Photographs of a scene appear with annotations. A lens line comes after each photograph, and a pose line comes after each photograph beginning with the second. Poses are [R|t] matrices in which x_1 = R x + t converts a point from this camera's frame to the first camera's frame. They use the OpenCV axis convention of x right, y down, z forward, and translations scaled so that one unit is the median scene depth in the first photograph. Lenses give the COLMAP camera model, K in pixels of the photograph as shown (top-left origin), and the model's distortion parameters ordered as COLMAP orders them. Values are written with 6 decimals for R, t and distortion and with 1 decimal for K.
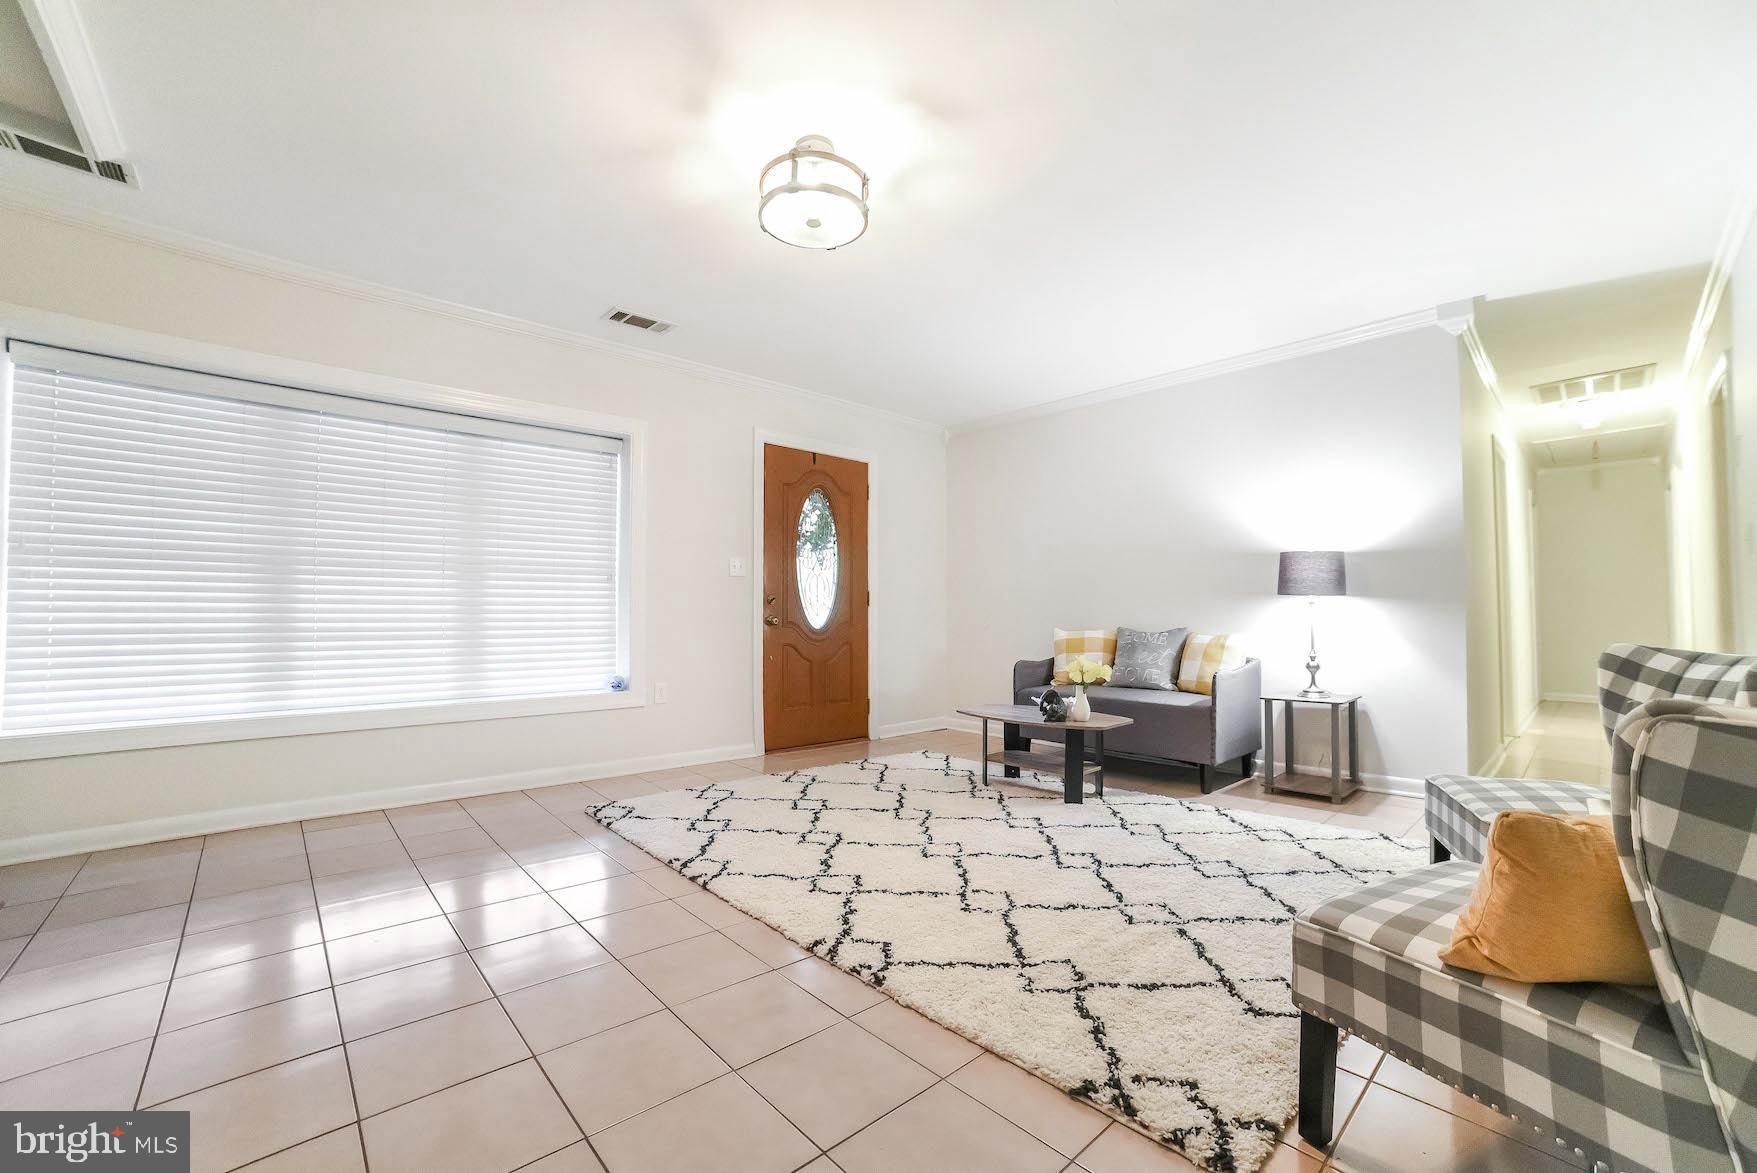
lens RADIAL K [[712.0, 0, 881.5], [0, 712.0, 593.6], [0, 0, 1]] dist [-0.082986, 0.029808]
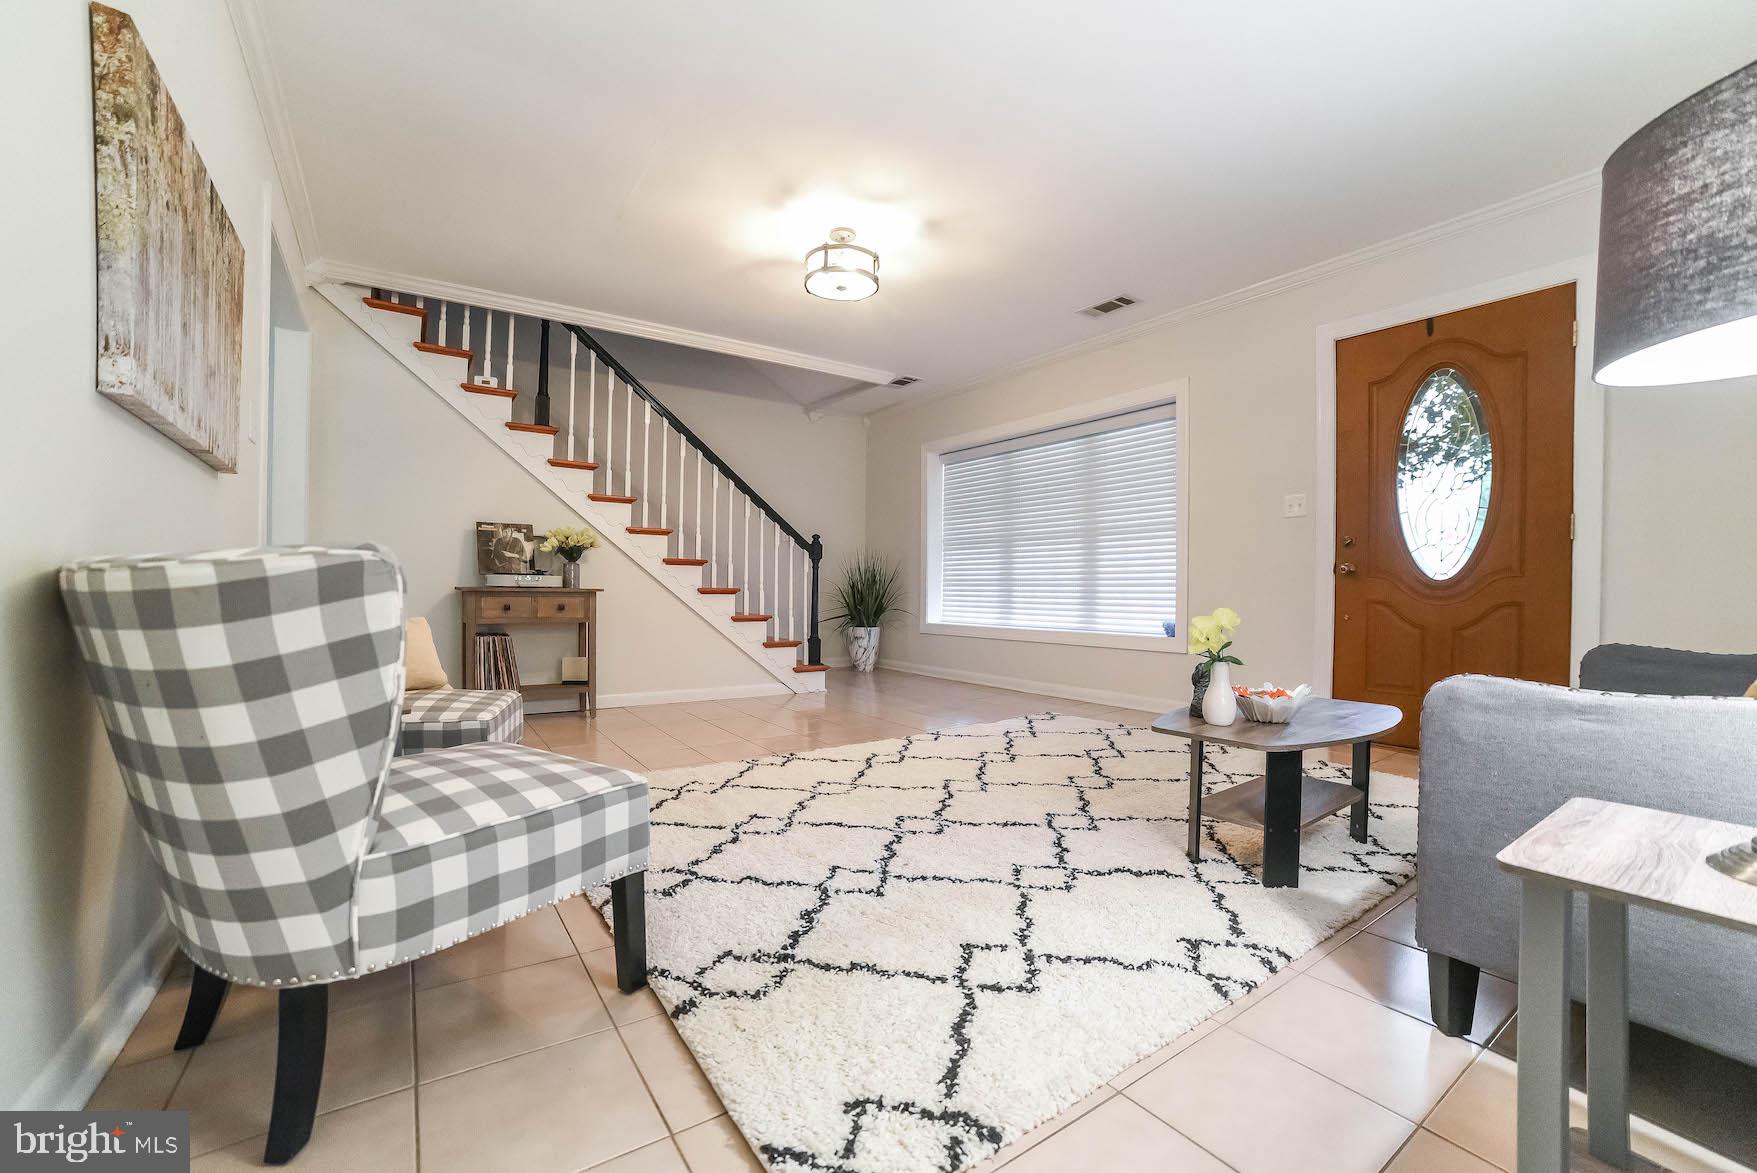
lens RADIAL K [[712.0, 0, 881.5], [0, 712.0, 593.6], [0, 0, 1]] dist [-0.082986, 0.029808]
pose [[-0.124793, 0.005721, -0.992166, 0.880934], [0.021964, 0.999754, 0.003002, 0.069600], [0.991940, -0.021417, -0.124888, 0.817277]]
